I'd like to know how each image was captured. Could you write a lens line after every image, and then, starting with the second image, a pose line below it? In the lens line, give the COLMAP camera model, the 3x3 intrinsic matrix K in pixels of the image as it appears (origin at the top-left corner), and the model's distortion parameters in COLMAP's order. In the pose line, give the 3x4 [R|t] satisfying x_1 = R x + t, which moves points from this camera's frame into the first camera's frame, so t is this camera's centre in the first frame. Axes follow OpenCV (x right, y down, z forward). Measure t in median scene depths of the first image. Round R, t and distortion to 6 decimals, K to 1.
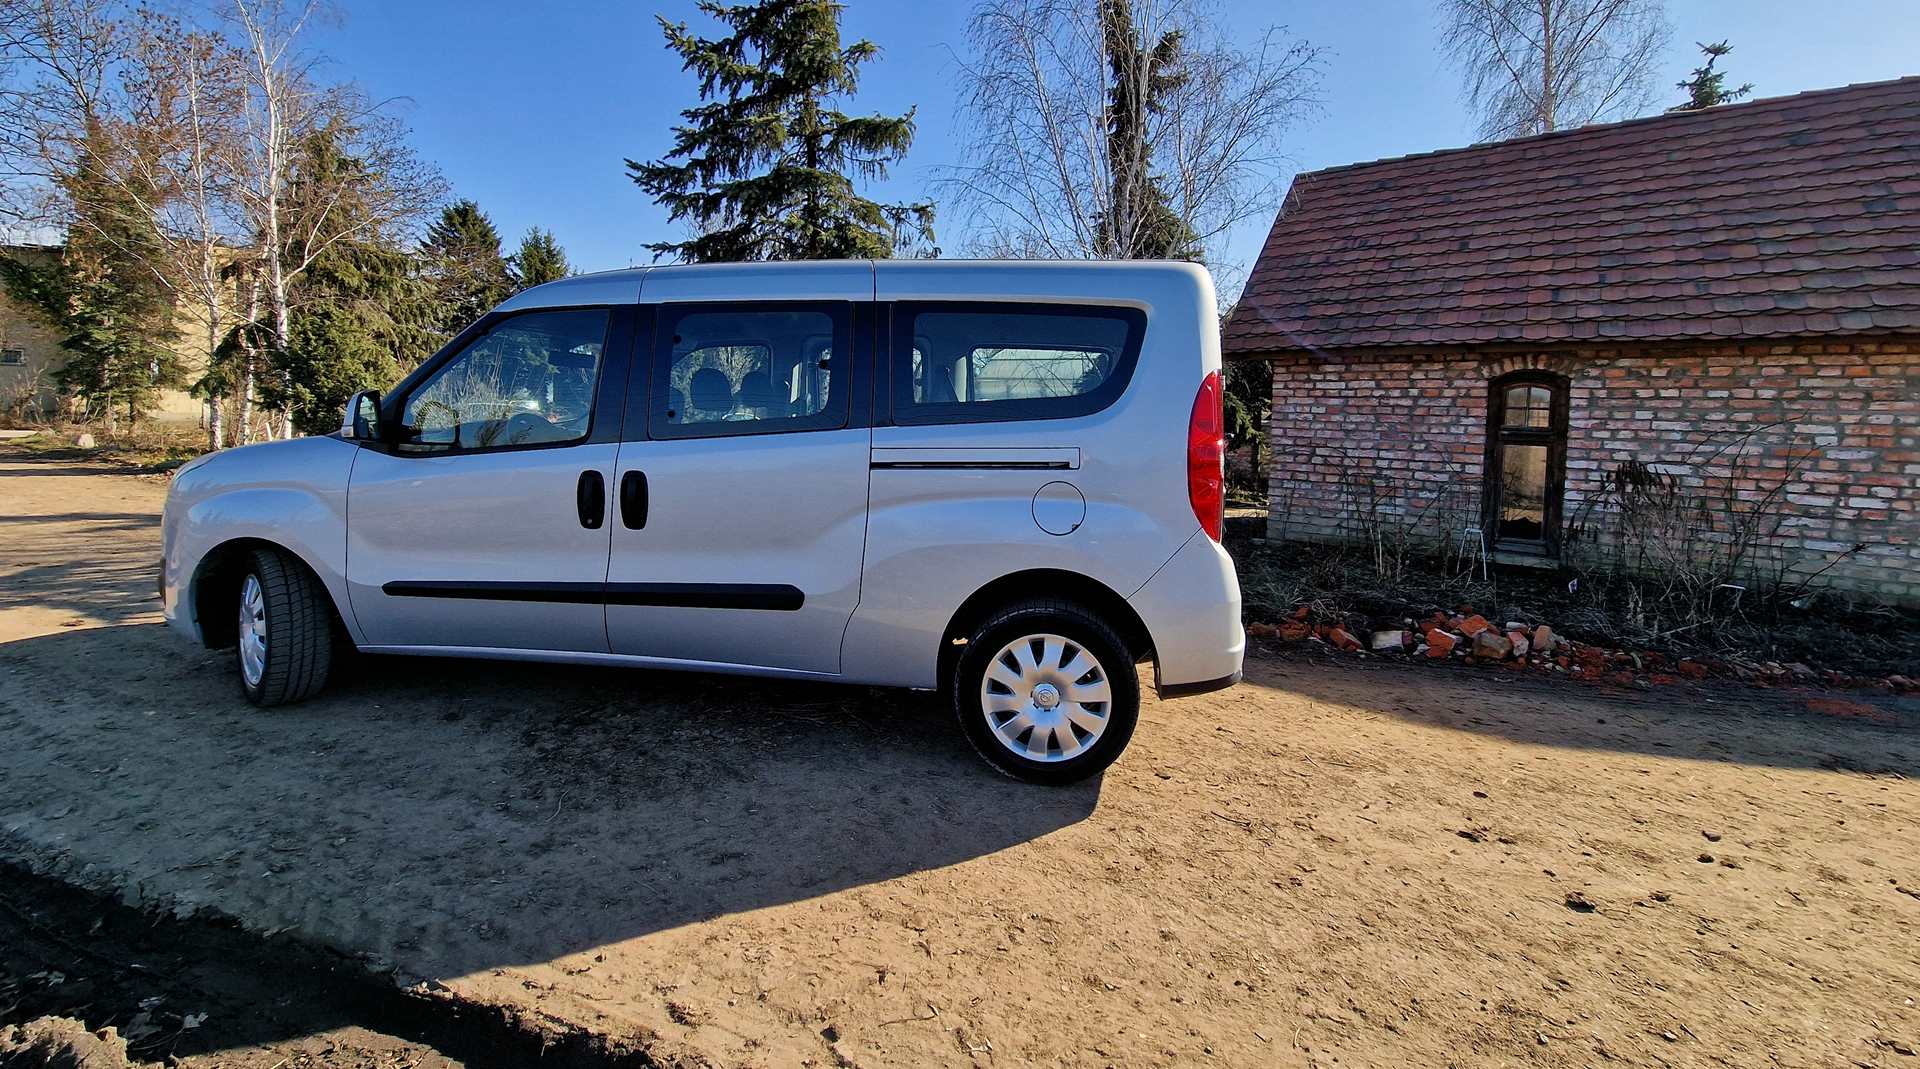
lens RADIAL K [[785.3, 0, 979.4], [0, 785.3, 448.7], [0, 0, 1]] dist [0.003770, -0.003858]
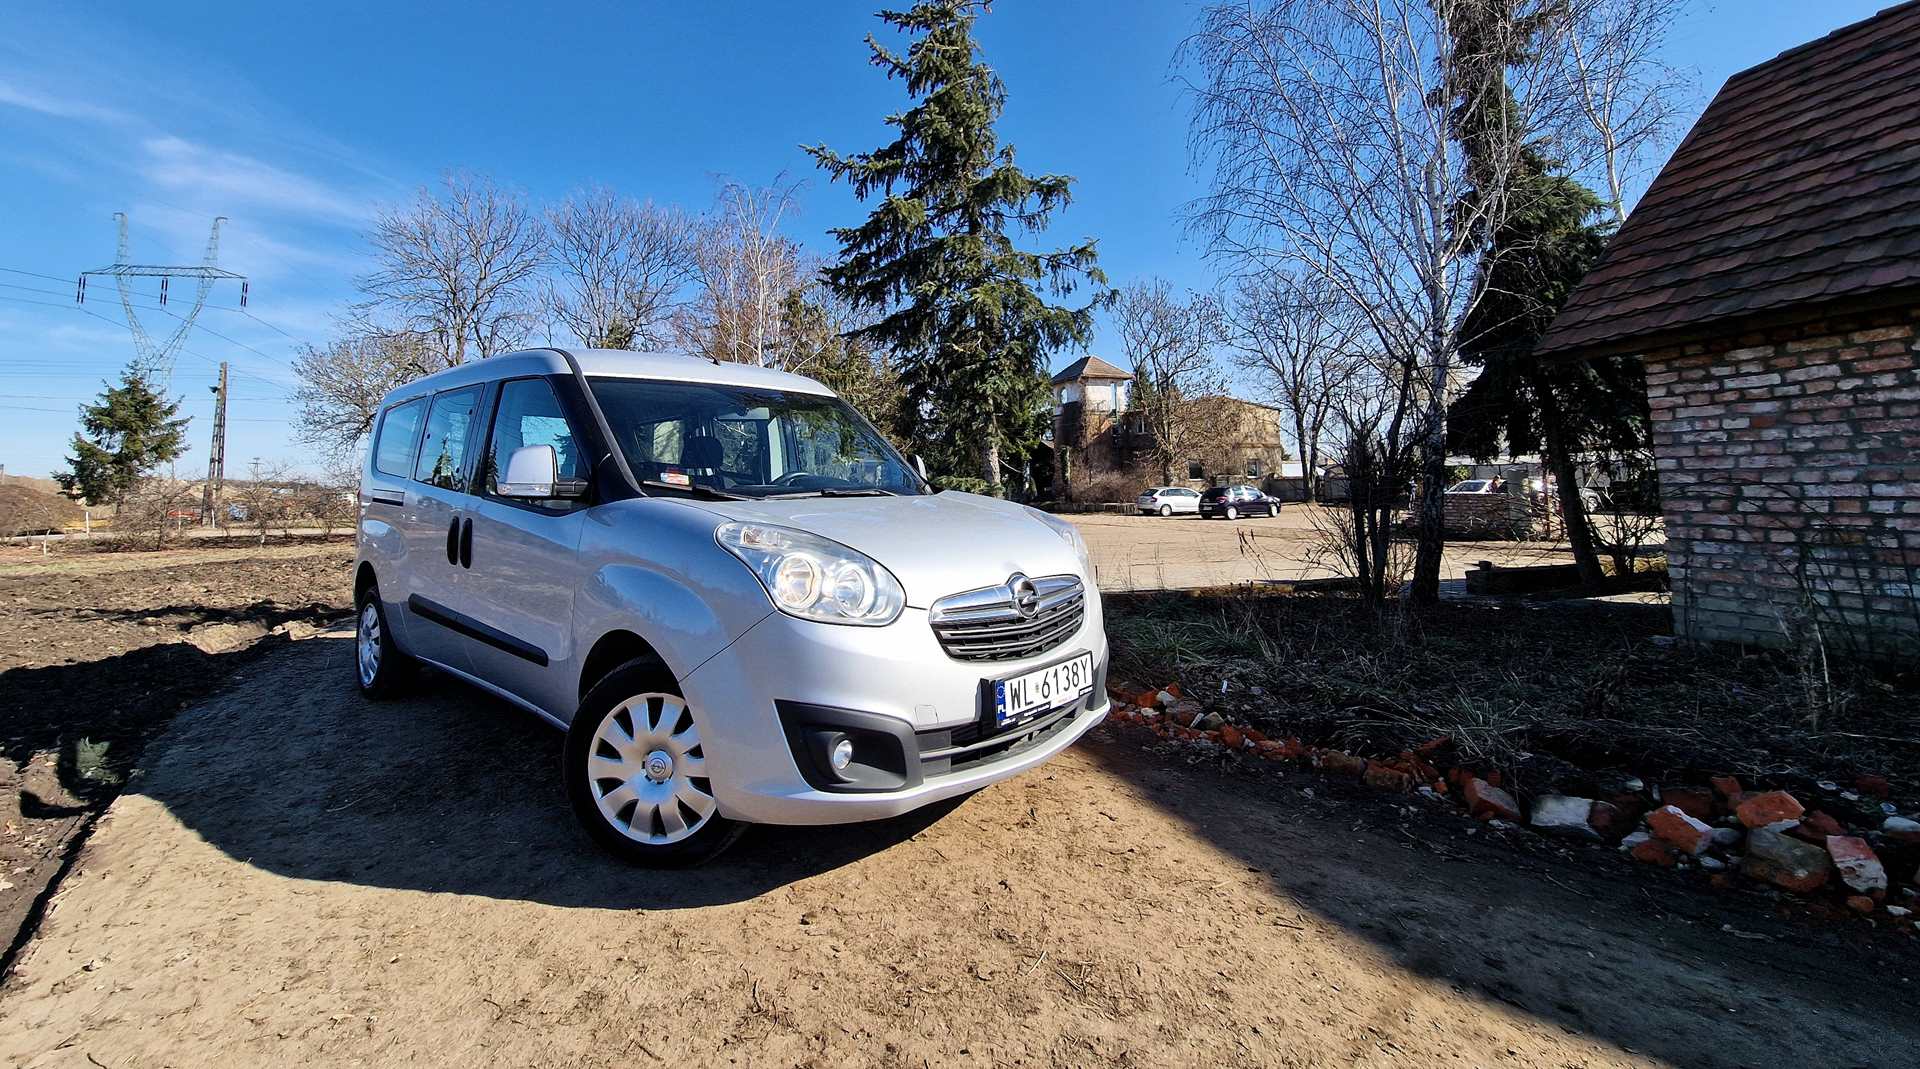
lens RADIAL K [[785.3, 0, 955.9], [0, 785.3, 412.7], [0, 0, 1]] dist [0.003770, -0.003858]
pose [[0.817559, -0.099616, -0.567163, 0.299859], [0.017095, 0.988688, -0.149010, 0.024440], [0.575591, 0.112129, 0.810013, 0.163105]]
